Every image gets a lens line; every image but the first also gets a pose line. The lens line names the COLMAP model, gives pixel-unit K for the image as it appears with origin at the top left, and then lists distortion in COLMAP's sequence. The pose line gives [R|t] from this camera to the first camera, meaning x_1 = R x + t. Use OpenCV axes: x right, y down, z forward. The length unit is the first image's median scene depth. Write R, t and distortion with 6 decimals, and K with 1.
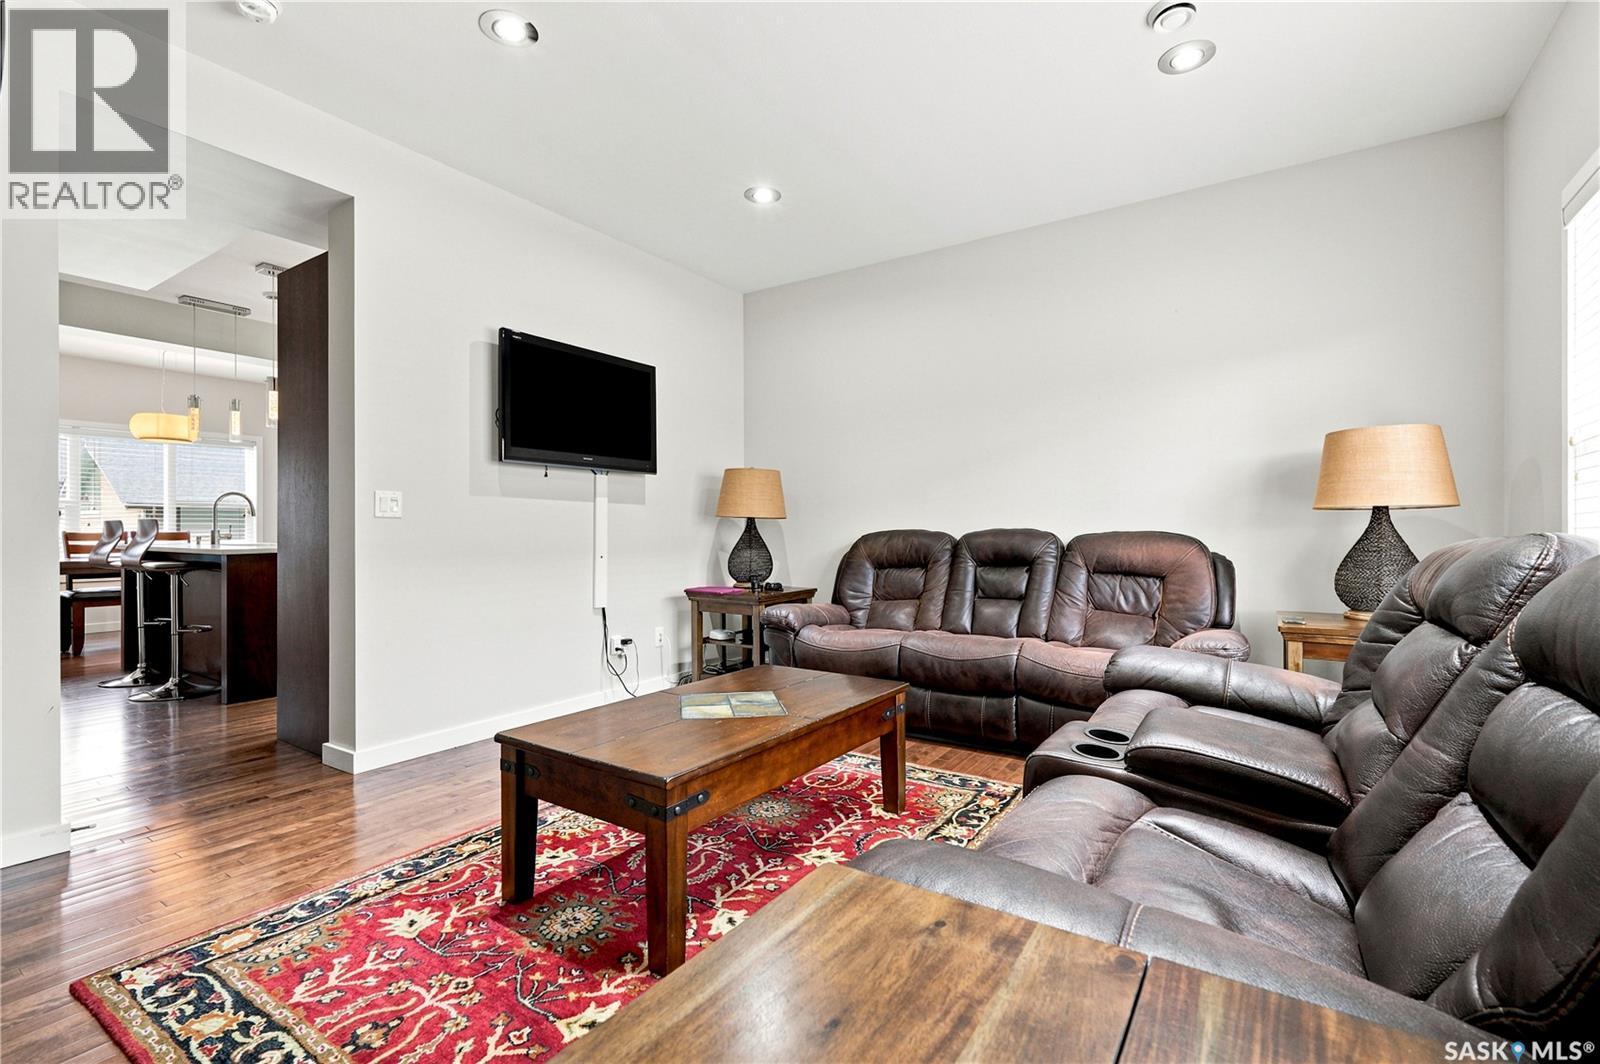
lens RADIAL K [[725.1, 0, 809.3], [0, 725.1, 529.3], [0, 0, 1]] dist [0.000165, 0.000172]
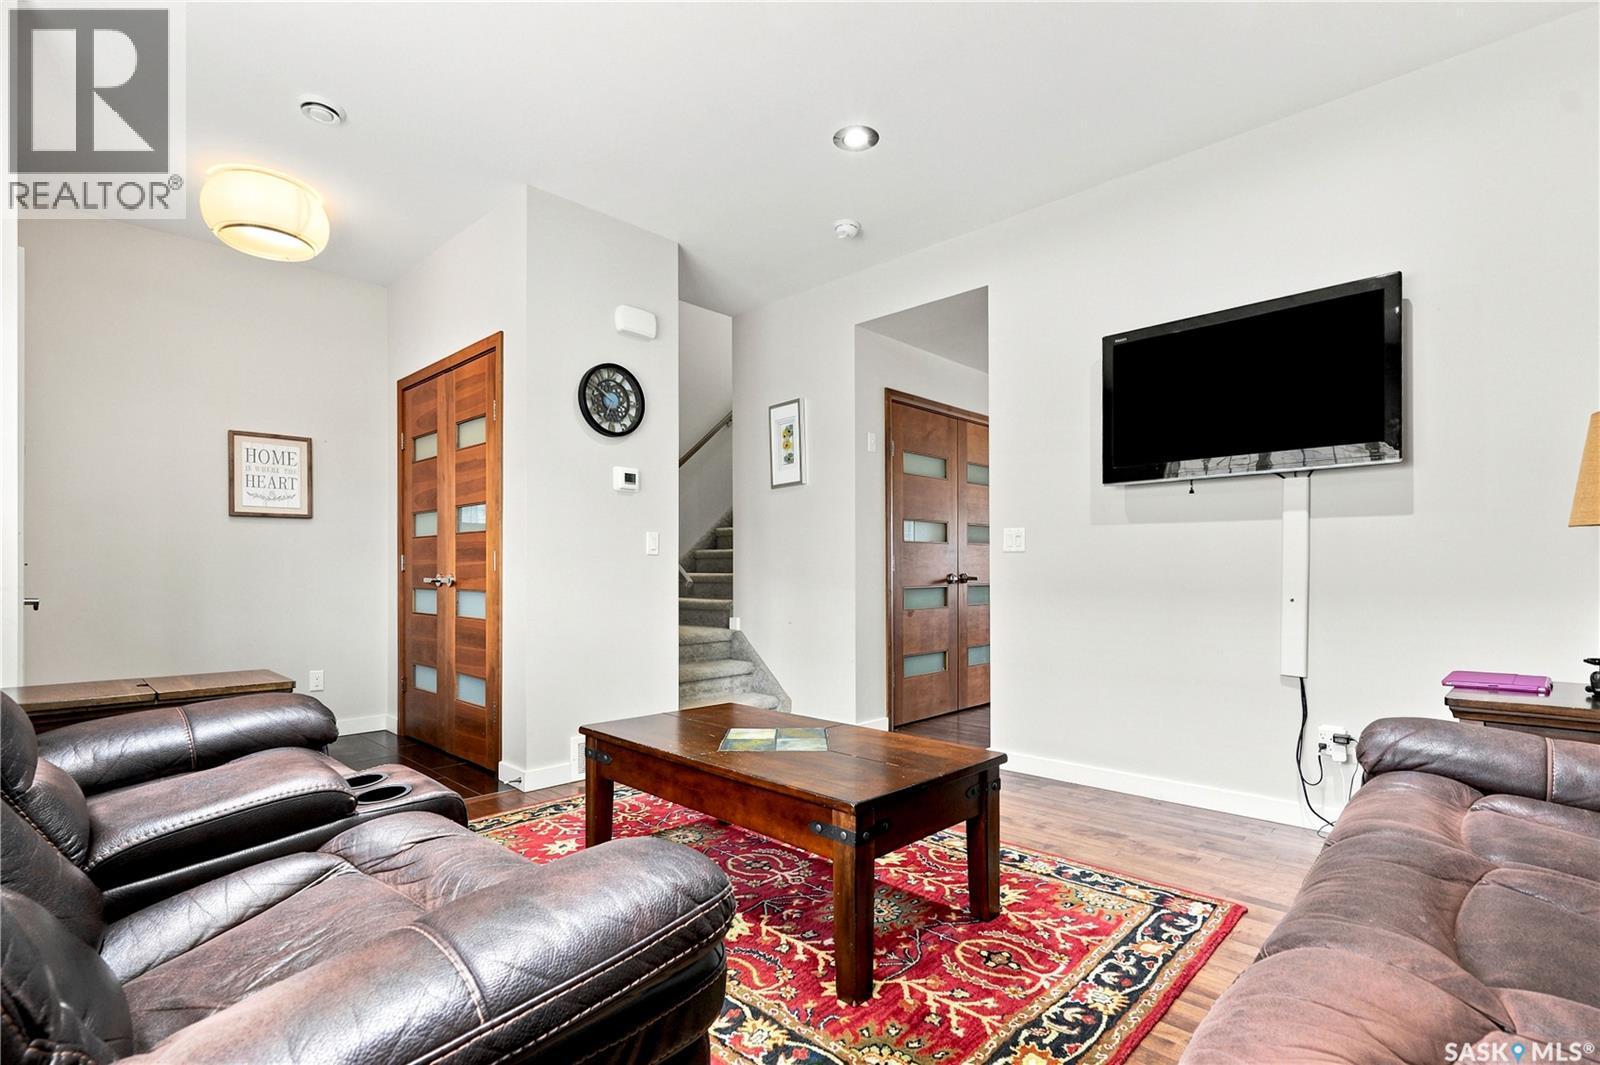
lens RADIAL K [[756.4, 0, 794.2], [0, 756.4, 571.3], [0, 0, 1]] dist [0.000497, 0.000050]
pose [[-0.193699, 0.001793, -0.981059, 0.823147], [0.005053, 0.999987, 0.000830, 0.014494], [0.981048, -0.004796, -0.193705, 1.140618]]
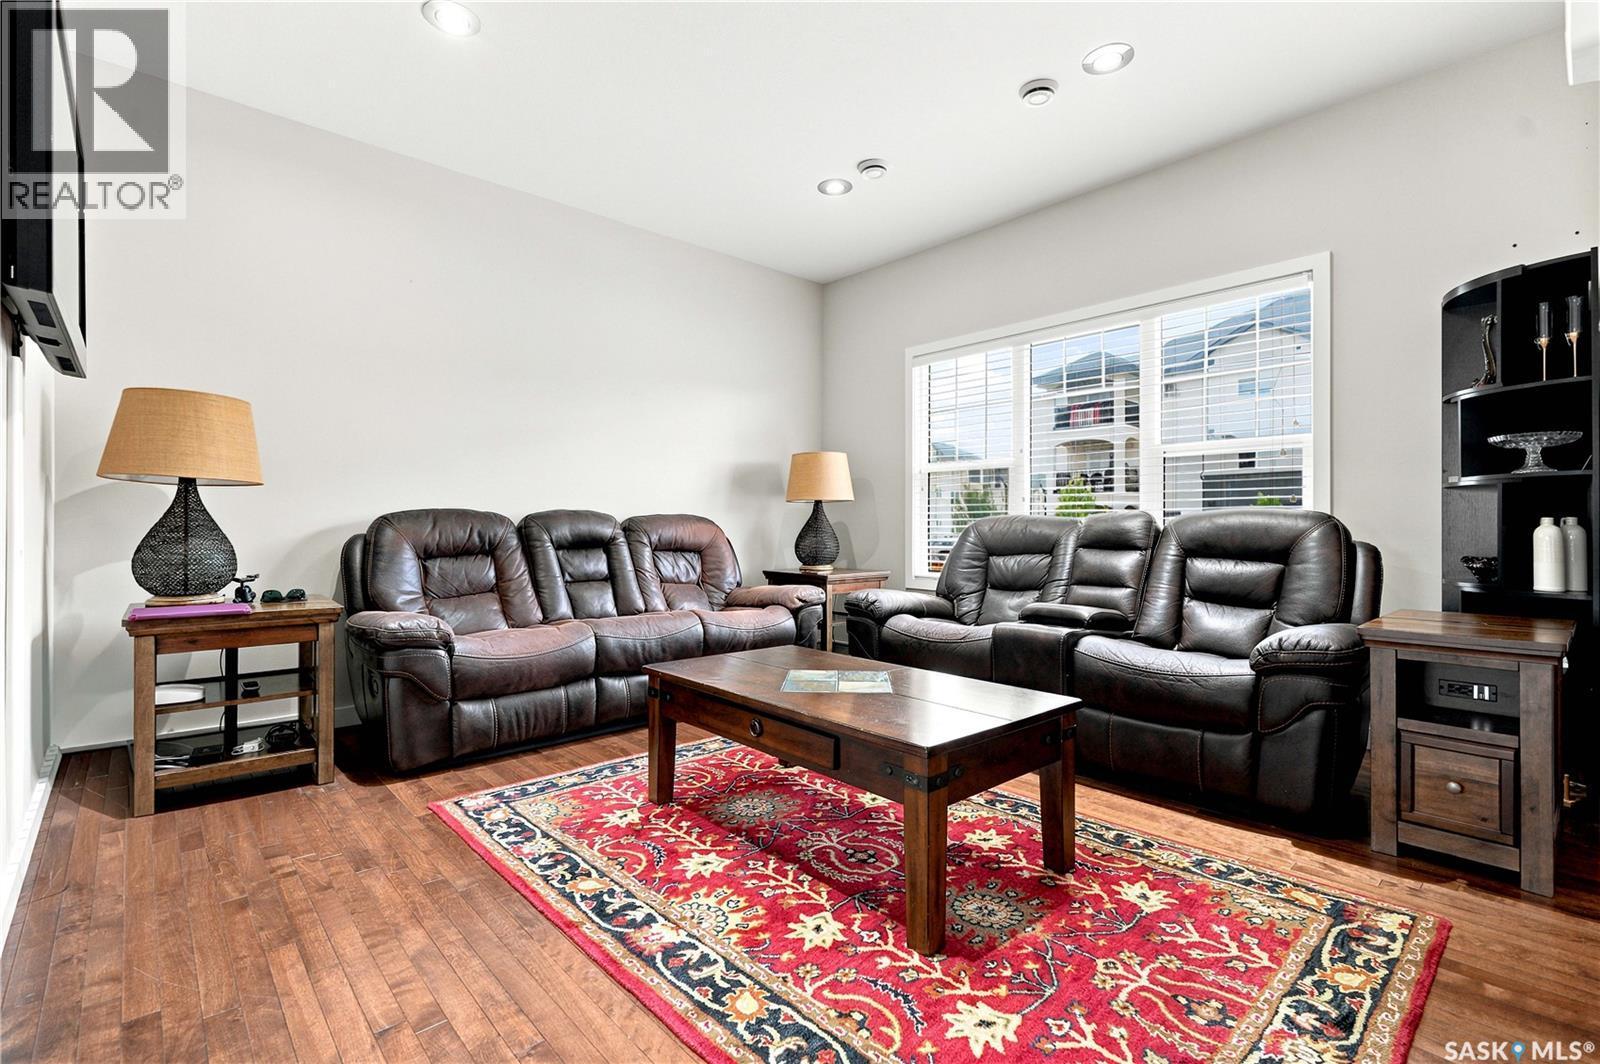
lens RADIAL K [[725.1, 0, 809.3], [0, 725.1, 529.3], [0, 0, 1]] dist [0.000165, 0.000172]
pose [[0.239642, 0.001297, 0.970861, -0.976245], [-0.005210, 0.999986, -0.000050, 0.038744], [-0.970847, -0.005046, 0.239645, 0.755017]]
